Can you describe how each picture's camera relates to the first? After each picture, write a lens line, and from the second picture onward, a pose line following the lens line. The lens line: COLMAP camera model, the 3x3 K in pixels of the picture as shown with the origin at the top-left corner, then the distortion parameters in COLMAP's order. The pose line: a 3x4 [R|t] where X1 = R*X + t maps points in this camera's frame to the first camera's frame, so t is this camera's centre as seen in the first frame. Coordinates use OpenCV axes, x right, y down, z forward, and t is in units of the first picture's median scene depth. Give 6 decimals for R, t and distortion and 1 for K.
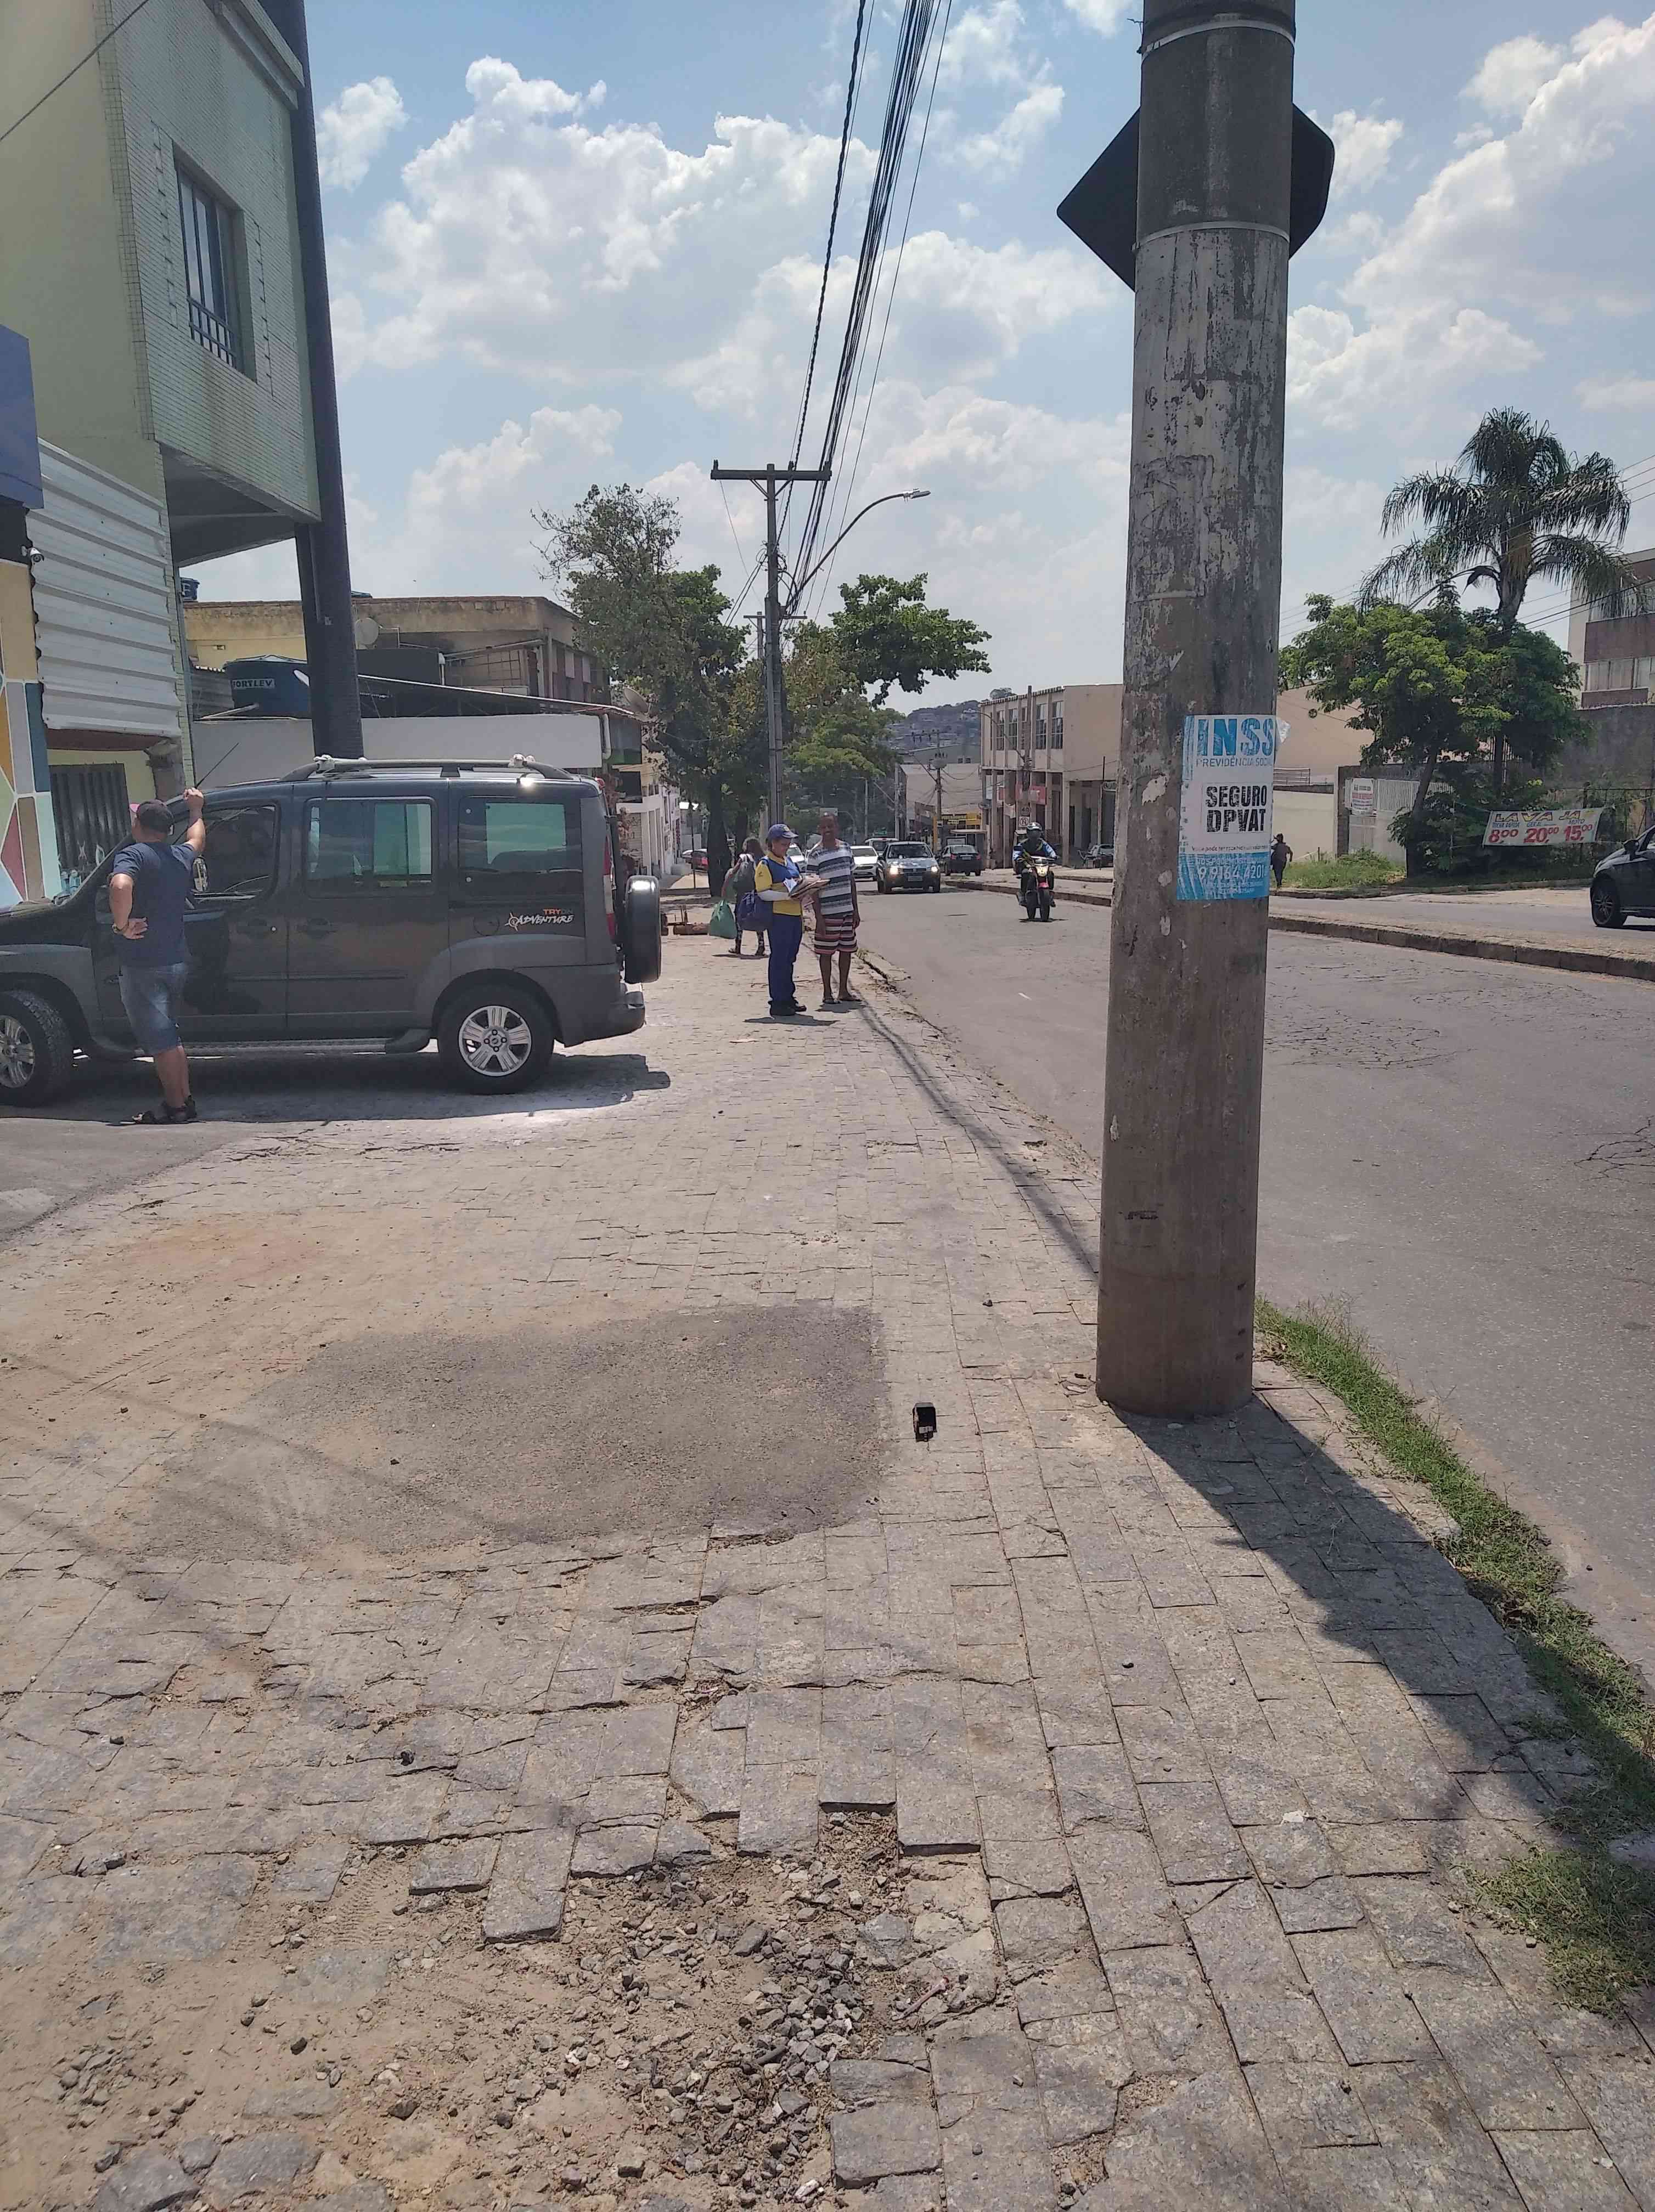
lens RADIAL K [[1694.3, 0, 823.8], [0, 1694.3, 1103.5], [0, 0, 1]] dist [0.079157, -0.181190]
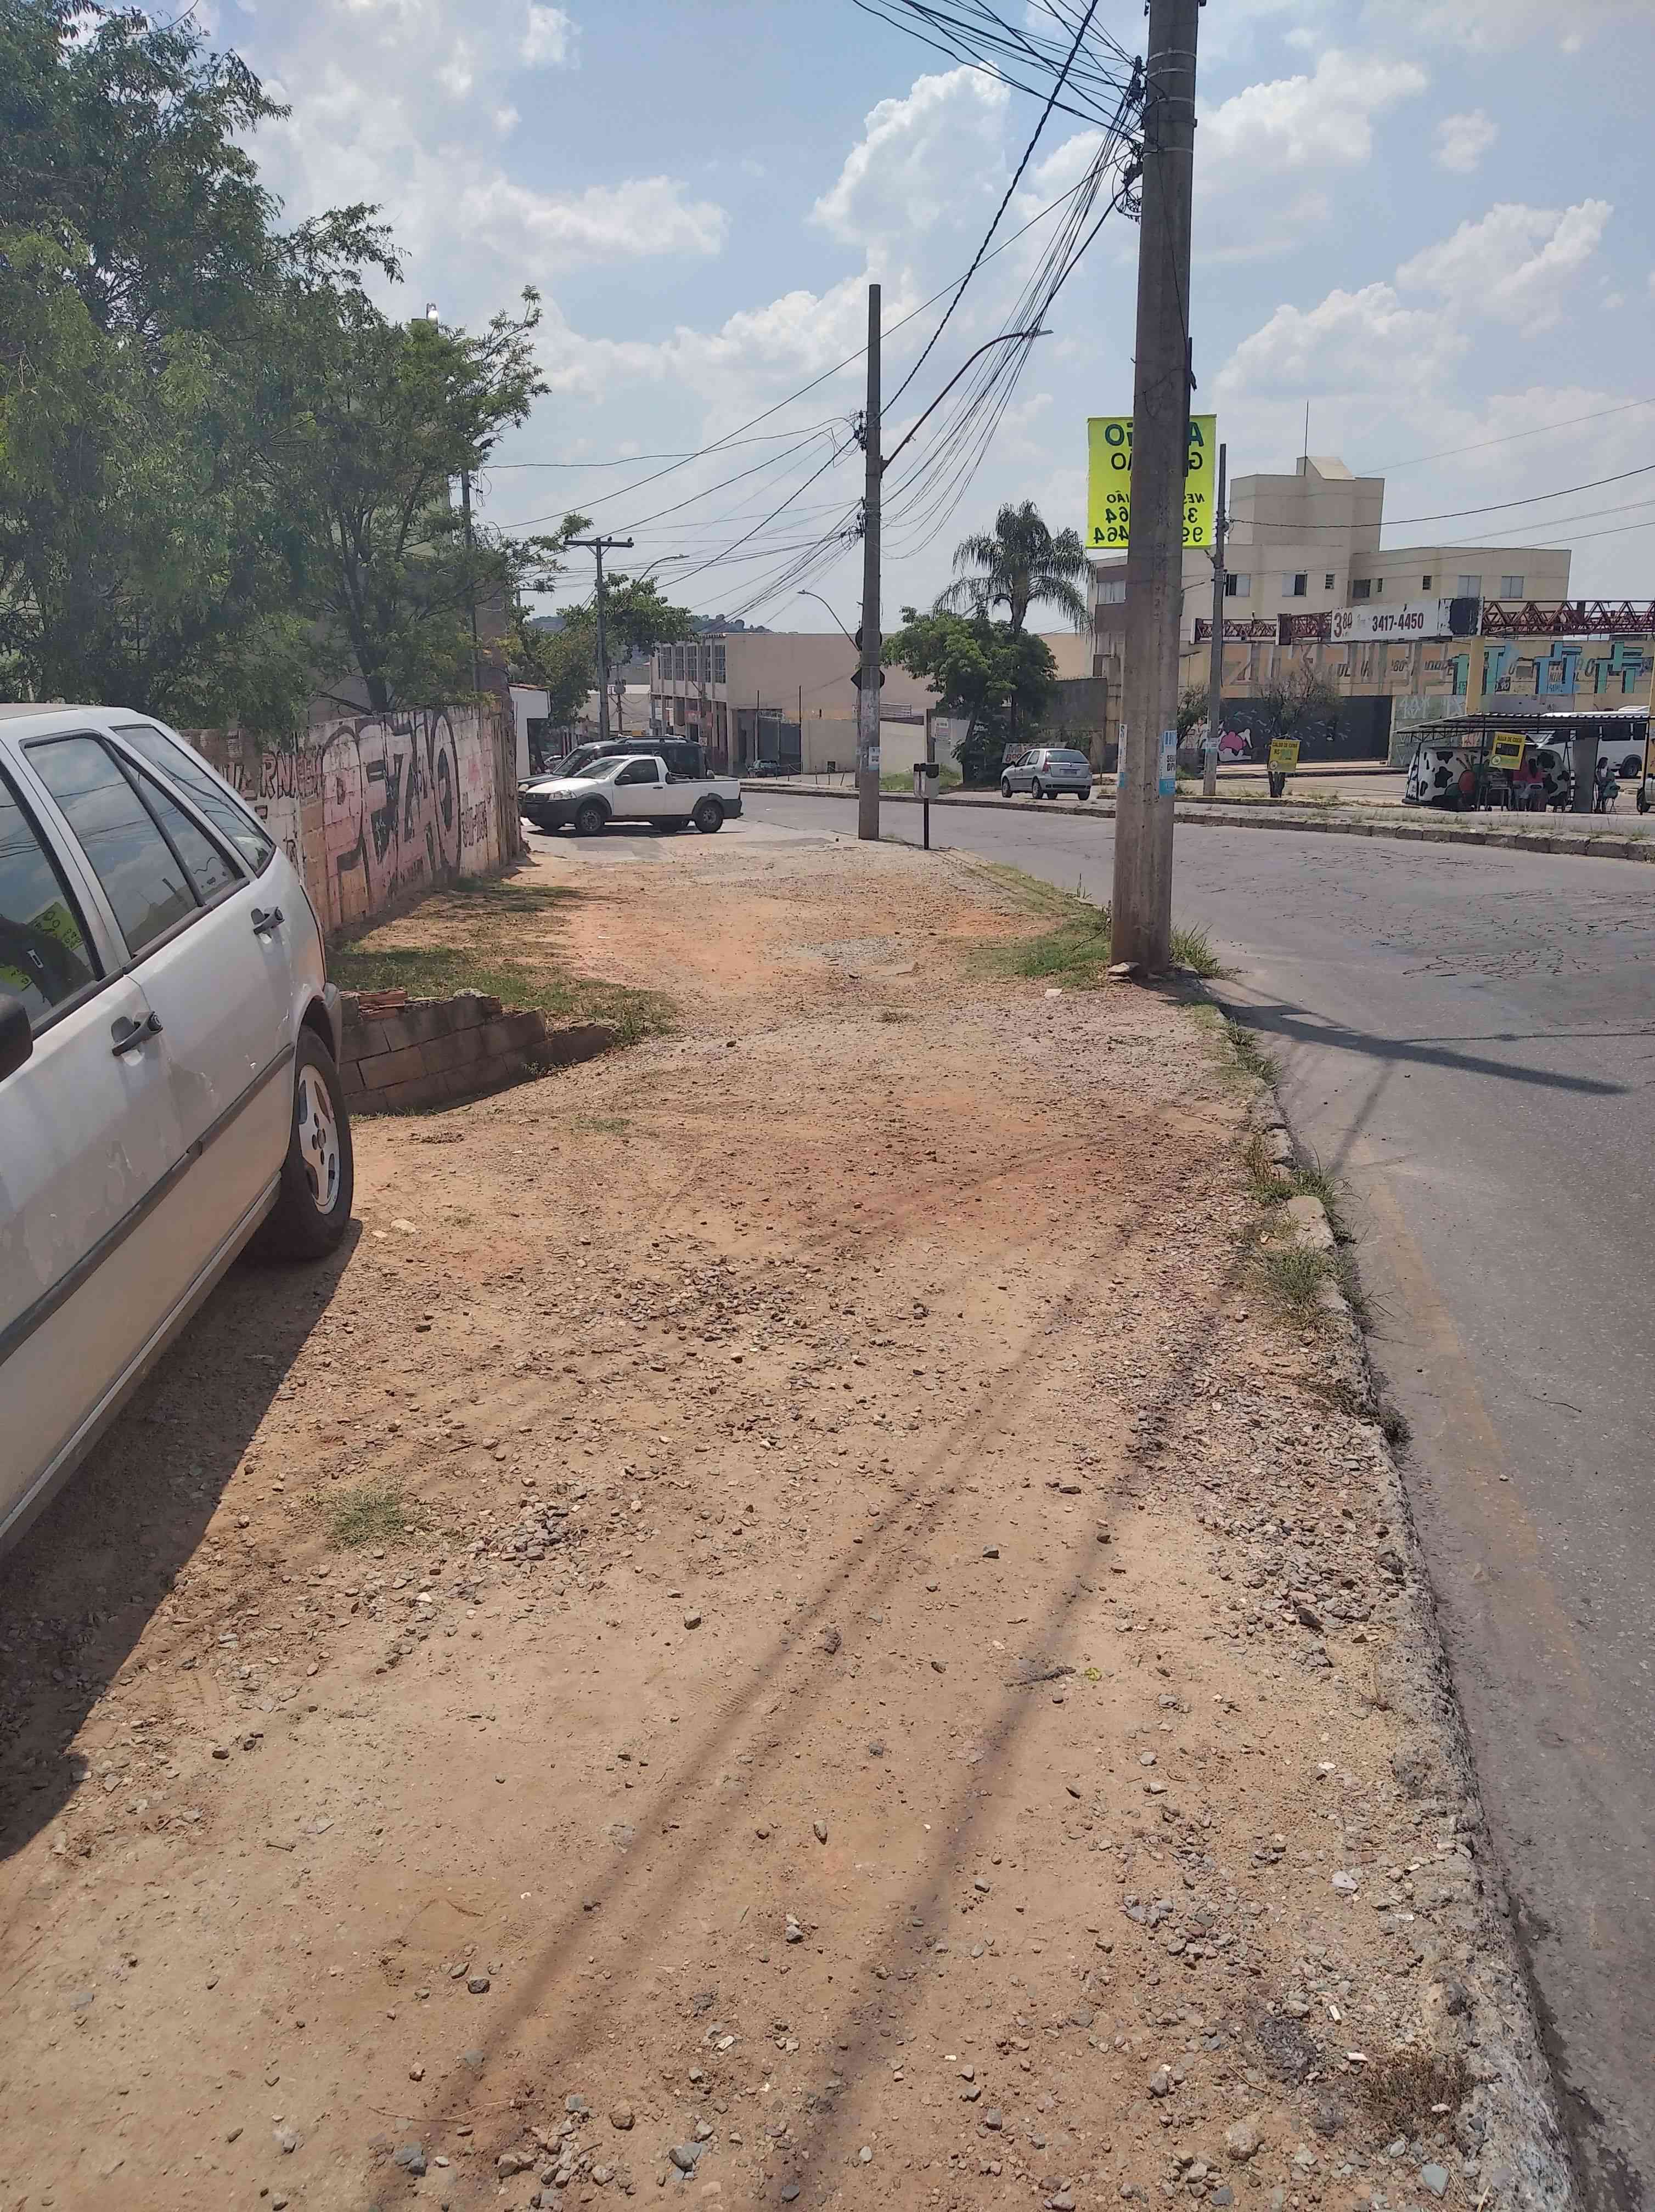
lens RADIAL K [[1694.3, 0, 823.8], [0, 1694.3, 1103.5], [0, 0, 1]] dist [0.079157, -0.181190]
pose [[0.976131, -0.037046, 0.214000, -1.192447], [0.026272, 0.998250, 0.052973, 0.674580], [-0.215588, -0.046087, 0.975396, -4.560297]]
